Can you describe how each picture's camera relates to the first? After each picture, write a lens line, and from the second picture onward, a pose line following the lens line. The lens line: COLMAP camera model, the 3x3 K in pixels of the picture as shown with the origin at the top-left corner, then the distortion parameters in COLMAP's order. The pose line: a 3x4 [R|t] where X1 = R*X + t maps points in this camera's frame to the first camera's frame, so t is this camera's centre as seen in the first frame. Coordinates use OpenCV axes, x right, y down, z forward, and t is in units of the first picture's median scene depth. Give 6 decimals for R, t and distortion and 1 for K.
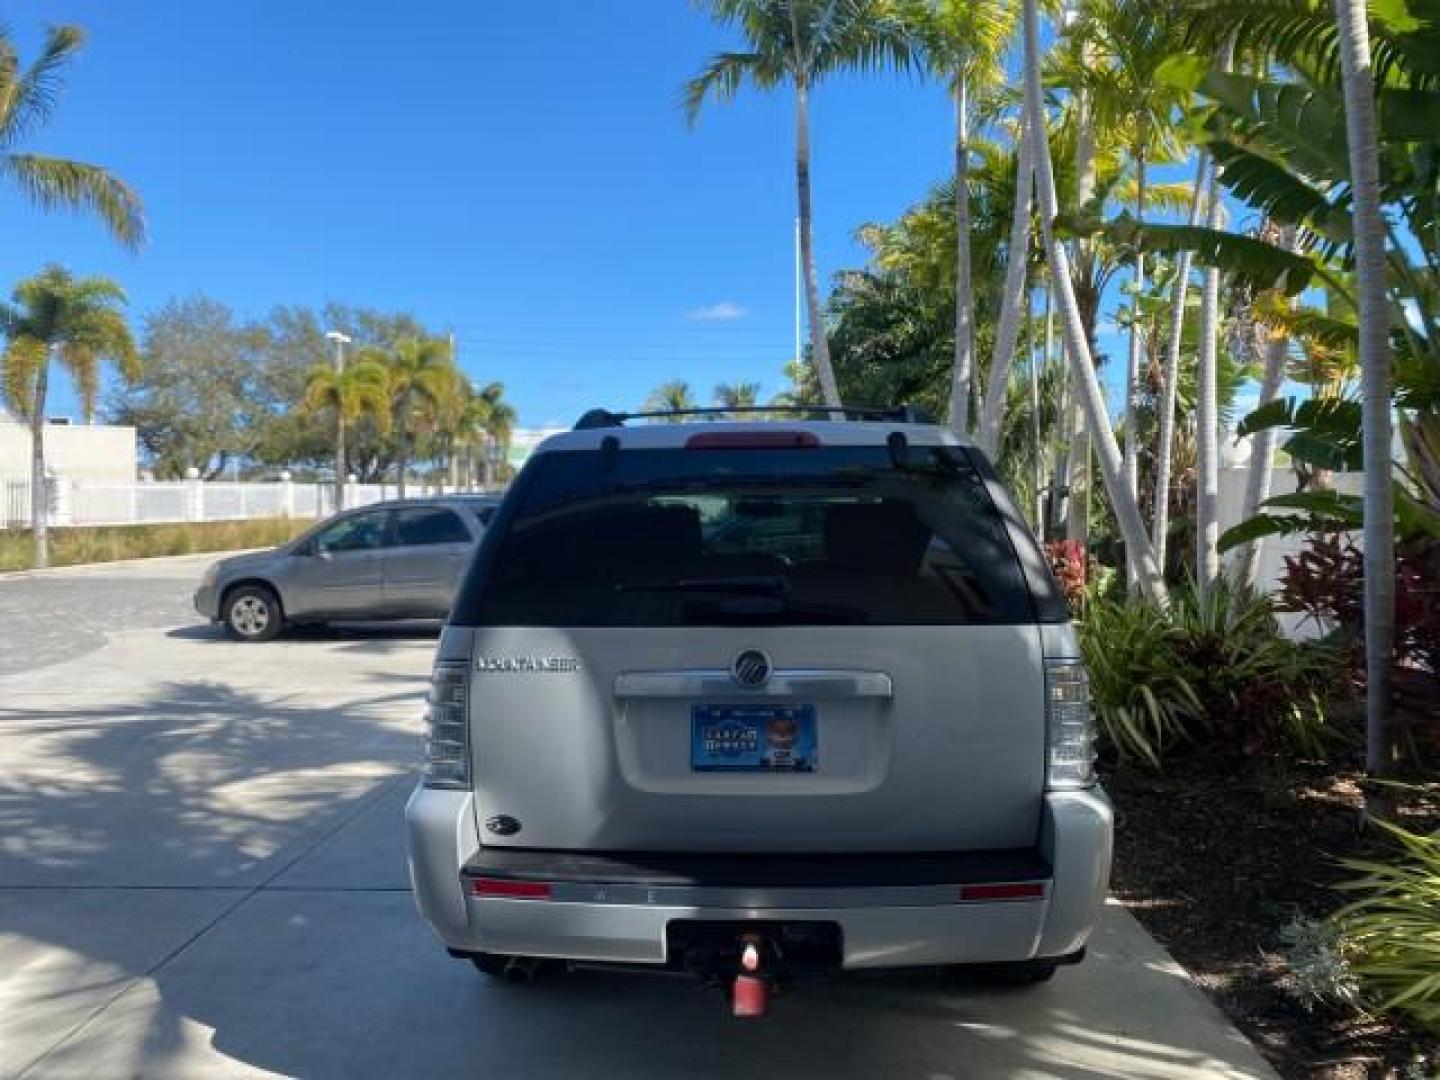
lens RADIAL K [[1096.3, 0, 717.6], [0, 1096.3, 543.0], [0, 0, 1]] dist [0.015162, -0.009589]
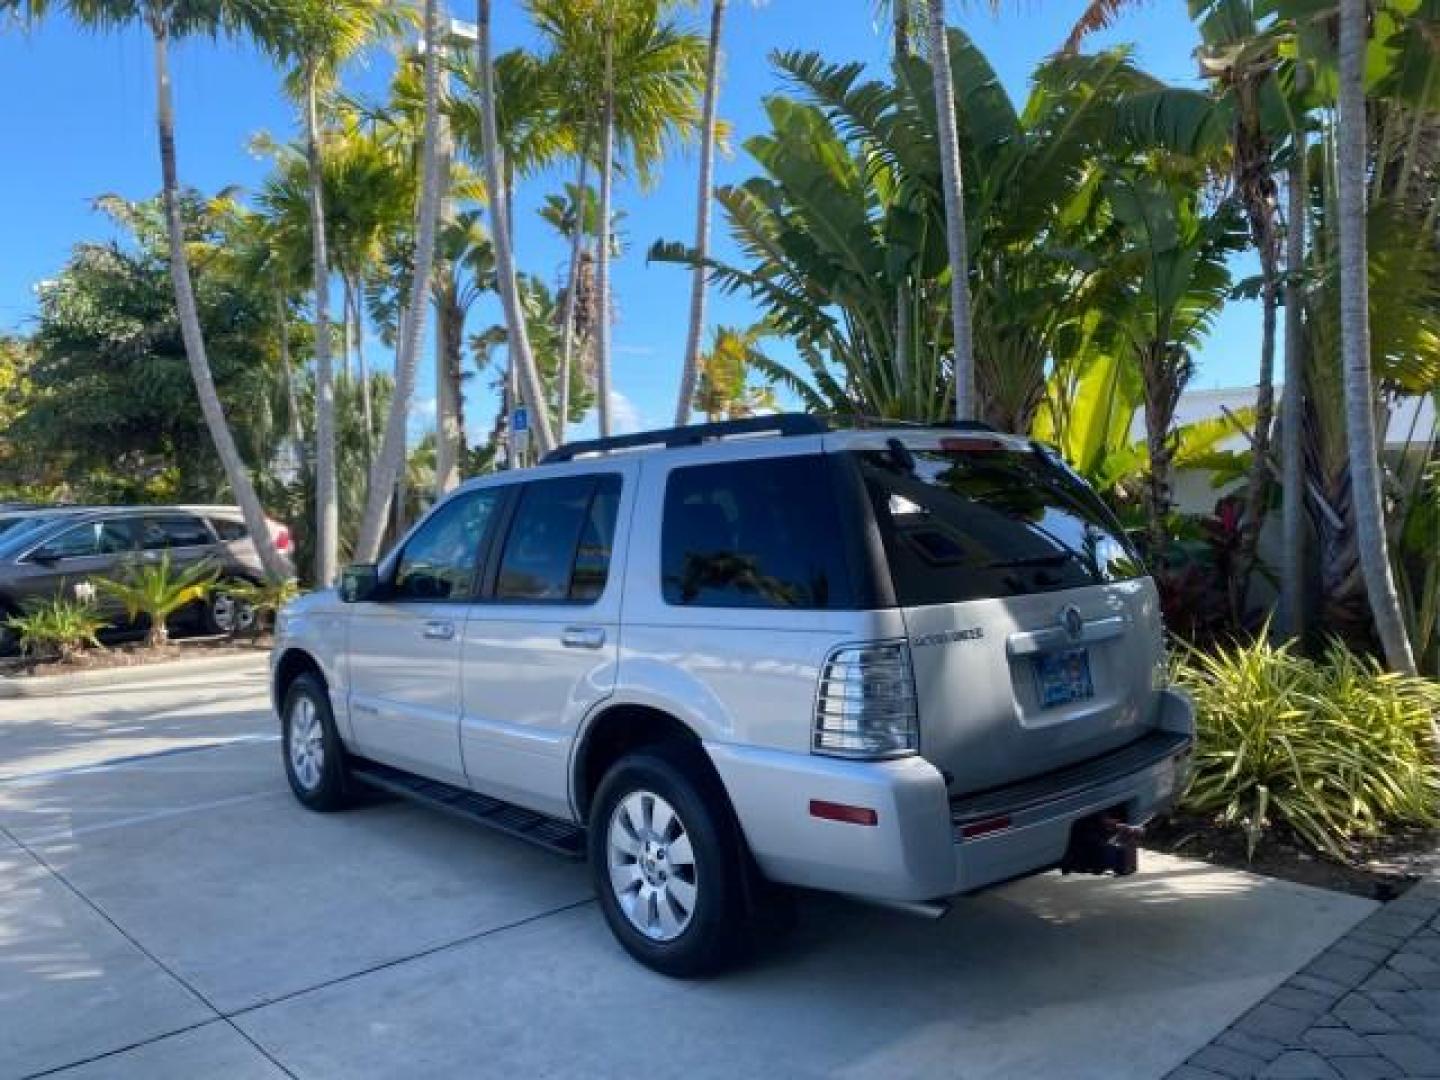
lens RADIAL K [[1096.3, 0, 704.6], [0, 1096.3, 549.9], [0, 0, 1]] dist [0.015162, -0.009589]
pose [[0.711322, -0.036575, 0.701914, -0.222379], [0.040369, 0.999123, 0.011152, -0.000106], [-0.701706, 0.020403, 0.712174, 0.071978]]
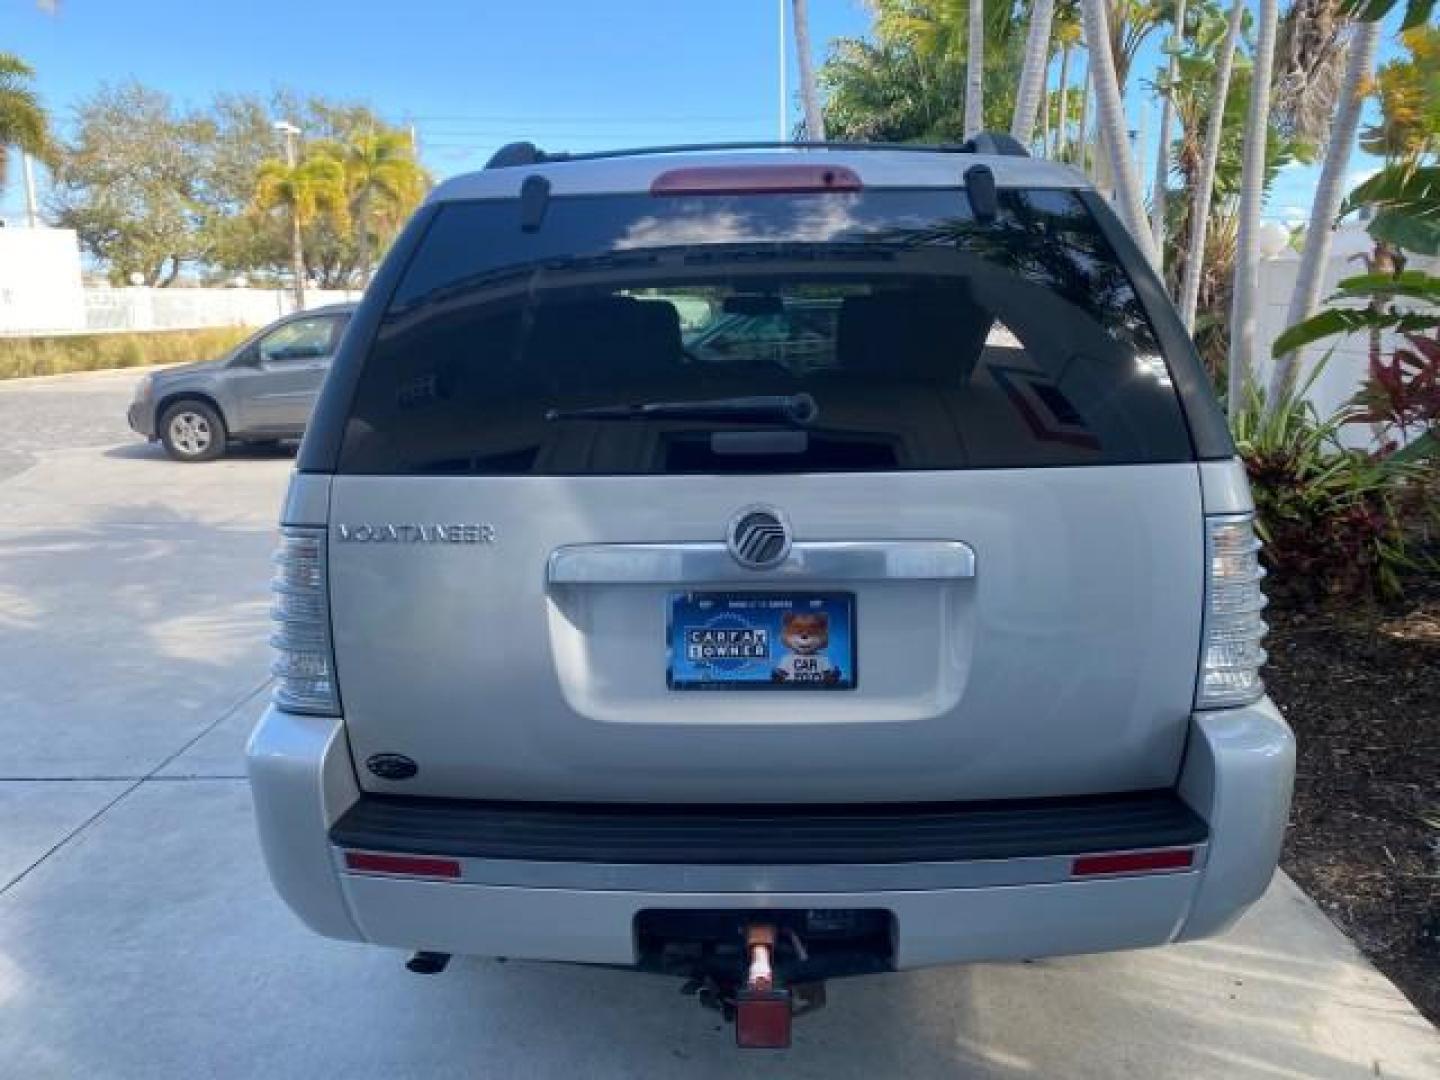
lens RADIAL K [[1096.3, 0, 726.7], [0, 1096.3, 532.5], [0, 0, 1]] dist [0.015162, -0.009589]
pose [[0.999652, -0.012423, 0.023262, -0.000586], [0.008442, 0.986419, 0.164031, 0.001073], [-0.024984, -0.163778, 0.986181, 0.068834]]
